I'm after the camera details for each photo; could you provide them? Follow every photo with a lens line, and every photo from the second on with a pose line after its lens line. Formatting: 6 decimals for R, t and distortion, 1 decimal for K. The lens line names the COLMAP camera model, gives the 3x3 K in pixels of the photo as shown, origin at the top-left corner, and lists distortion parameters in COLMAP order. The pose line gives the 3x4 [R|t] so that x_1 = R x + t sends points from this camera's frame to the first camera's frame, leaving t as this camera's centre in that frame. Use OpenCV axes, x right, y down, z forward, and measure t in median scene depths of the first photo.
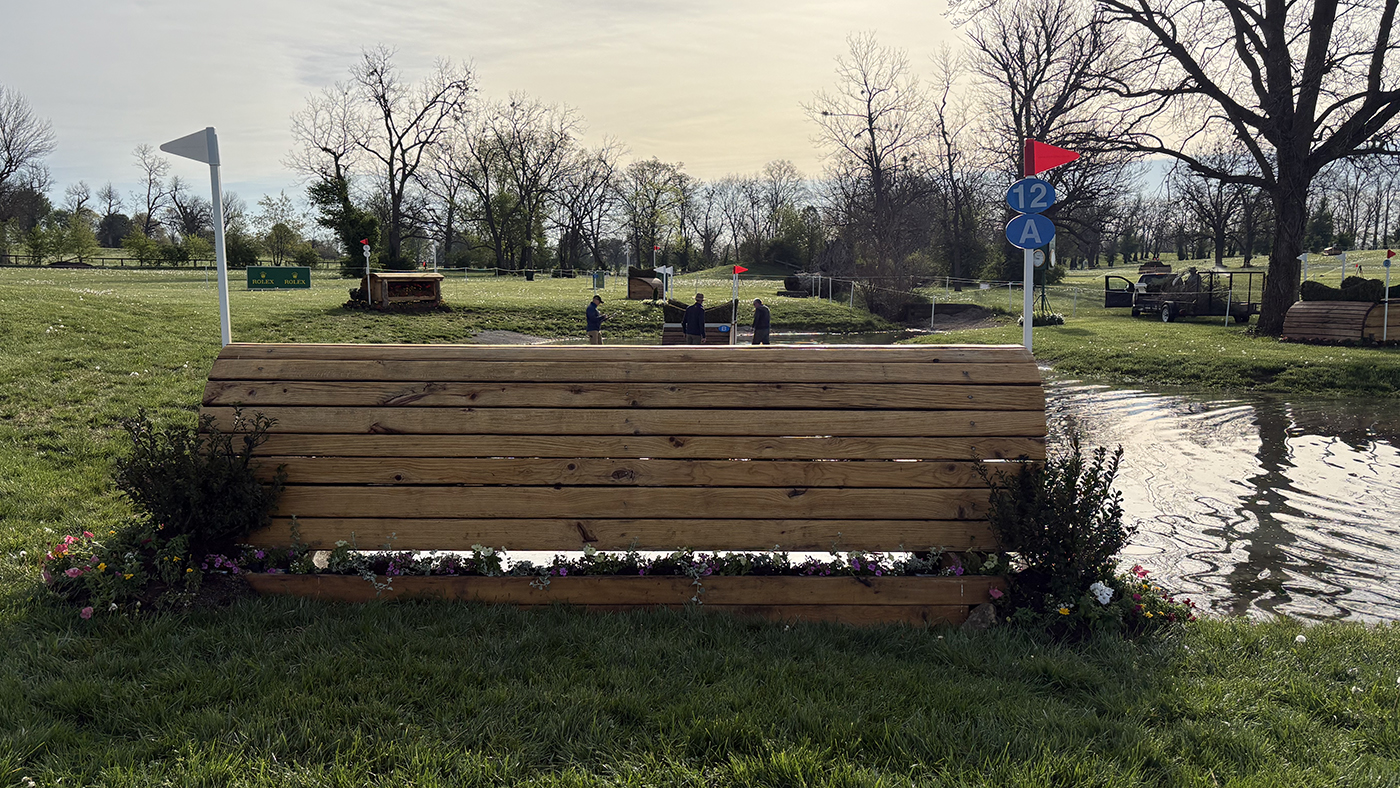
lens RADIAL K [[1127.1, 0, 698.9], [0, 1127.1, 392.1], [0, 0, 1]] dist [0.087013, 0.006256]
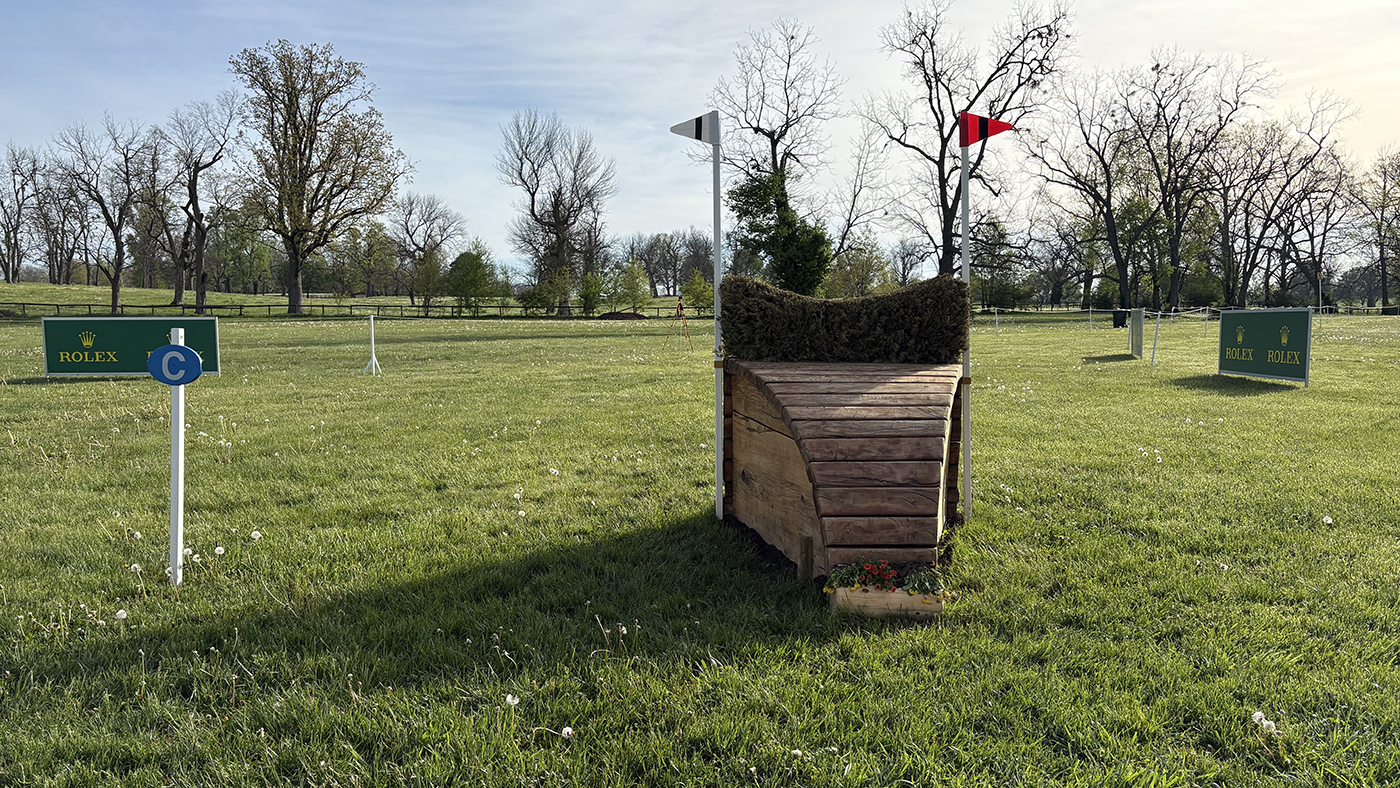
lens RADIAL K [[1127.1, 0, 699.0], [0, 1127.1, 394.8], [0, 0, 1]] dist [0.087013, 0.006256]
pose [[0.825634, 0.025419, -0.563633, 0.005140], [-0.044587, 0.998800, -0.020269, -0.036243], [0.562442, 0.041865, 0.825776, 0.337329]]
